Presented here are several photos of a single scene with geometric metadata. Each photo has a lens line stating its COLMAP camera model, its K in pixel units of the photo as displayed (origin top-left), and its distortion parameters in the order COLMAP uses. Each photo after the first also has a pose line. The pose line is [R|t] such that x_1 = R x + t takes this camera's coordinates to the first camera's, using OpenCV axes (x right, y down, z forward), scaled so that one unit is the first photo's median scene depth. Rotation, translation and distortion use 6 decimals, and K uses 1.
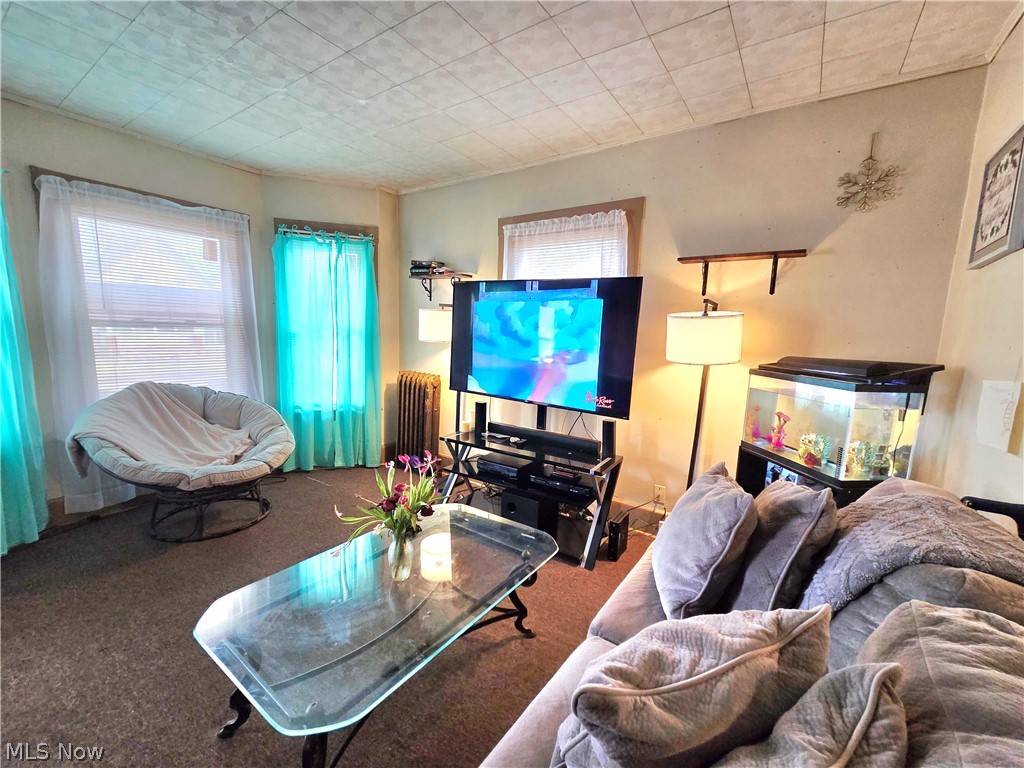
lens RADIAL K [[421.0, 0, 510.1], [0, 421.0, 387.1], [0, 0, 1]] dist [0.003894, -0.001177]
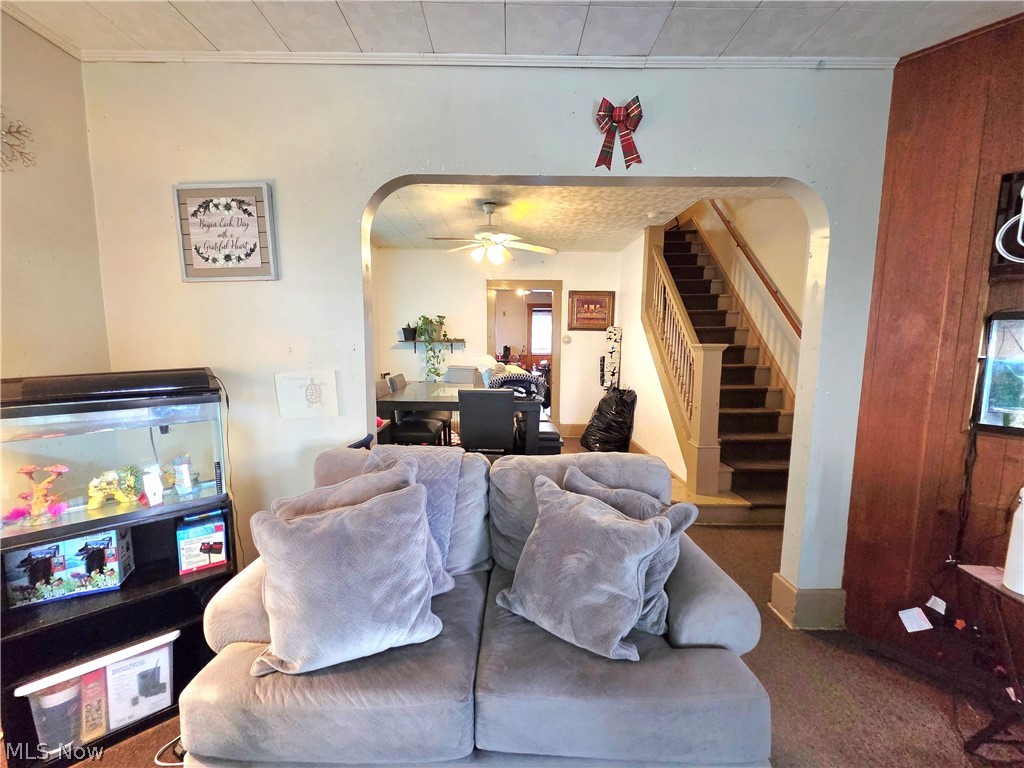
lens RADIAL K [[421.0, 0, 514.3], [0, 421.0, 387.6], [0, 0, 1]] dist [0.003894, -0.001177]
pose [[-0.584739, -0.133910, 0.800093, -0.218889], [0.081645, 0.971559, 0.222277, -0.106662], [-0.807102, 0.195298, -0.557175, 0.574149]]
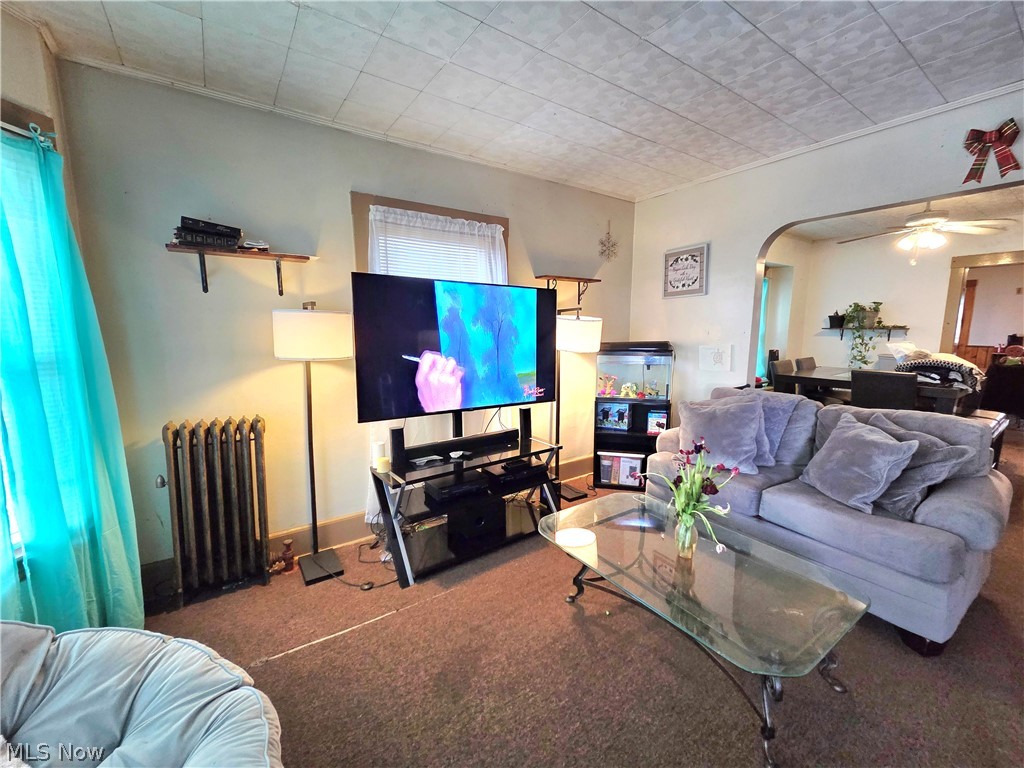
lens RADIAL K [[421.0, 0, 510.7], [0, 421.0, 385.0], [0, 0, 1]] dist [0.003894, -0.001177]
pose [[0.340680, -0.166708, 0.925281, -0.828056], [0.142328, 0.981957, 0.124515, -0.130679], [-0.929344, 0.089273, 0.358260, 0.585447]]
